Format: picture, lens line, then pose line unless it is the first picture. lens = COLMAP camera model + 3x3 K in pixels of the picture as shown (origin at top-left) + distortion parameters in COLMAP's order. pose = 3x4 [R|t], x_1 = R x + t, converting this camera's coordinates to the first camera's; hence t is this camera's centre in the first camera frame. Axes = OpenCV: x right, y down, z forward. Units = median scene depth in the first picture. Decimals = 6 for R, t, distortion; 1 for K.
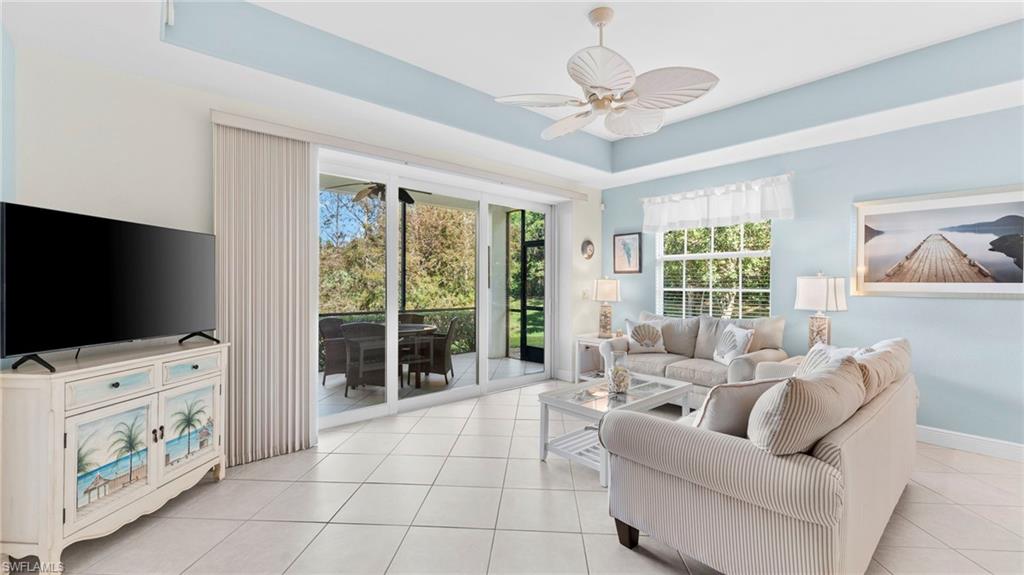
lens RADIAL K [[413.3, 0, 527.8], [0, 413.3, 284.4], [0, 0, 1]] dist [0.003591, -0.000621]
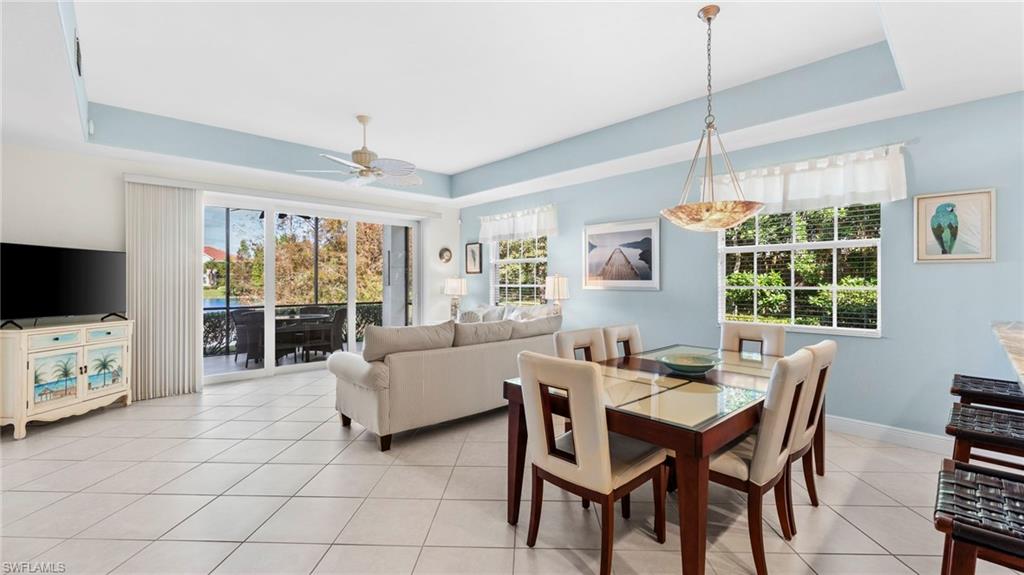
lens RADIAL K [[413.3, 0, 510.7], [0, 413.3, 279.5], [0, 0, 1]] dist [0.003591, -0.000621]
pose [[0.999919, -0.003771, 0.012123, 0.734360], [0.003866, 0.999962, -0.007839, 0.003656], [-0.012093, 0.007885, 0.999896, -0.635666]]
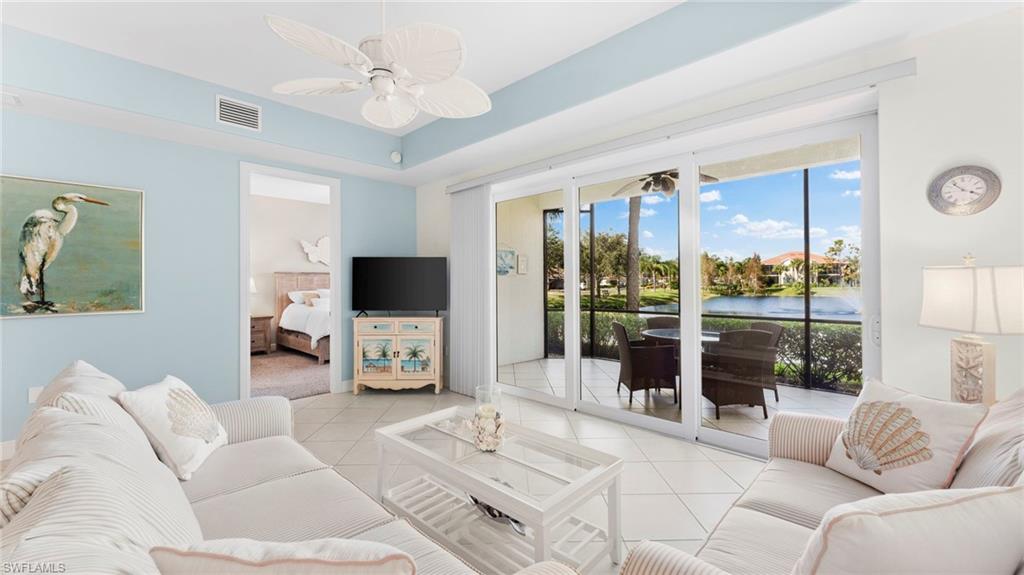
lens RADIAL K [[413.3, 0, 516.4], [0, 413.3, 283.6], [0, 0, 1]] dist [0.003591, -0.000621]
pose [[0.070264, -0.002985, -0.997524, 1.091167], [0.003512, 0.999990, -0.002745, 0.001716], [0.997522, -0.003311, 0.070274, 1.244165]]
